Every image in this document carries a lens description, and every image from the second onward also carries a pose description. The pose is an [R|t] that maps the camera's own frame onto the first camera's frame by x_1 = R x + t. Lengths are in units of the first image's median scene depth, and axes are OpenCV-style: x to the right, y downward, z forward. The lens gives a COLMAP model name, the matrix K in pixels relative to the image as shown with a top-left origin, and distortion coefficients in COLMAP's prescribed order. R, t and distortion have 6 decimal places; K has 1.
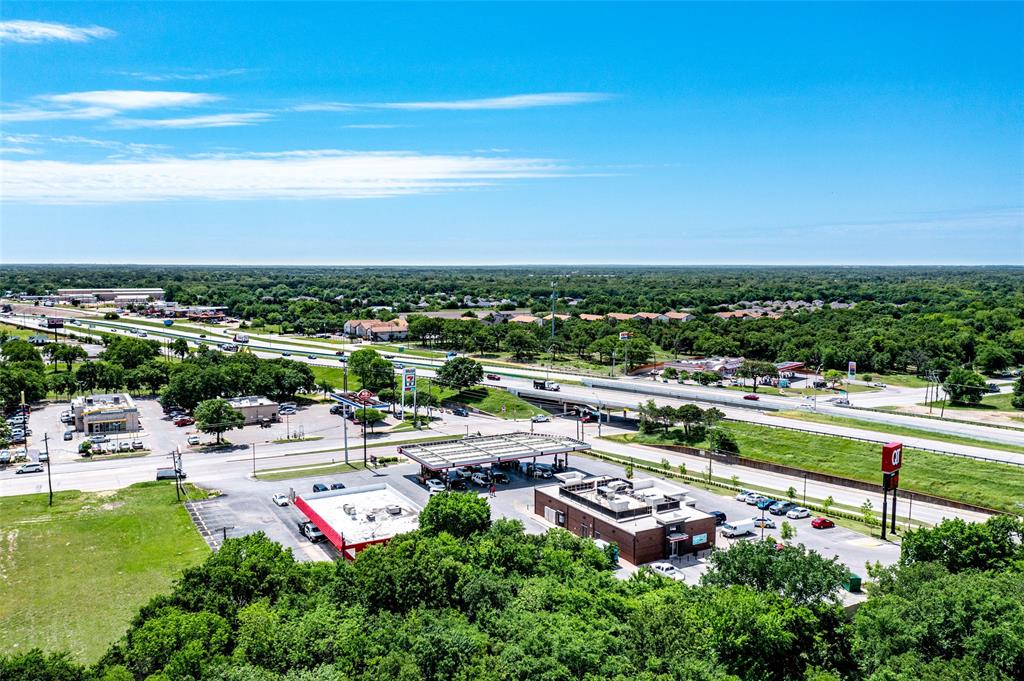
lens RADIAL K [[814.4, 0, 512.0], [0, 814.4, 340.5], [0, 0, 1]] dist [-0.005039, 0.006562]
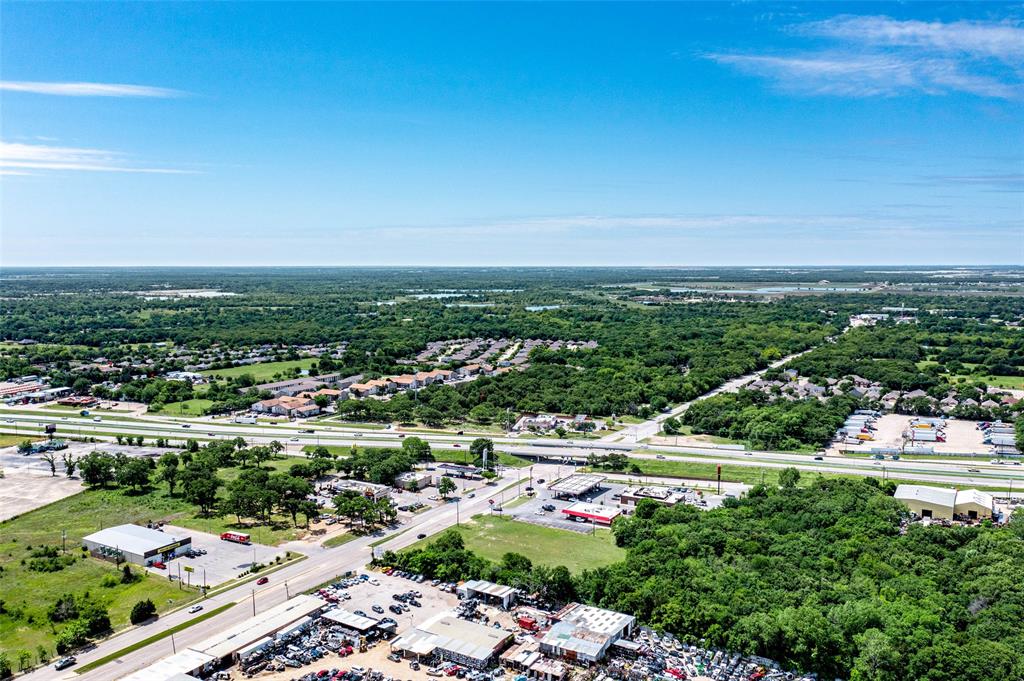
lens RADIAL K [[814.4, 0, 512.0], [0, 814.4, 340.5], [0, 0, 1]] dist [-0.005039, 0.006562]
pose [[0.857961, -0.048535, 0.511418, -0.573399], [0.042027, 0.998821, 0.024286, -0.150034], [-0.511994, 0.000656, 0.858989, -0.431009]]
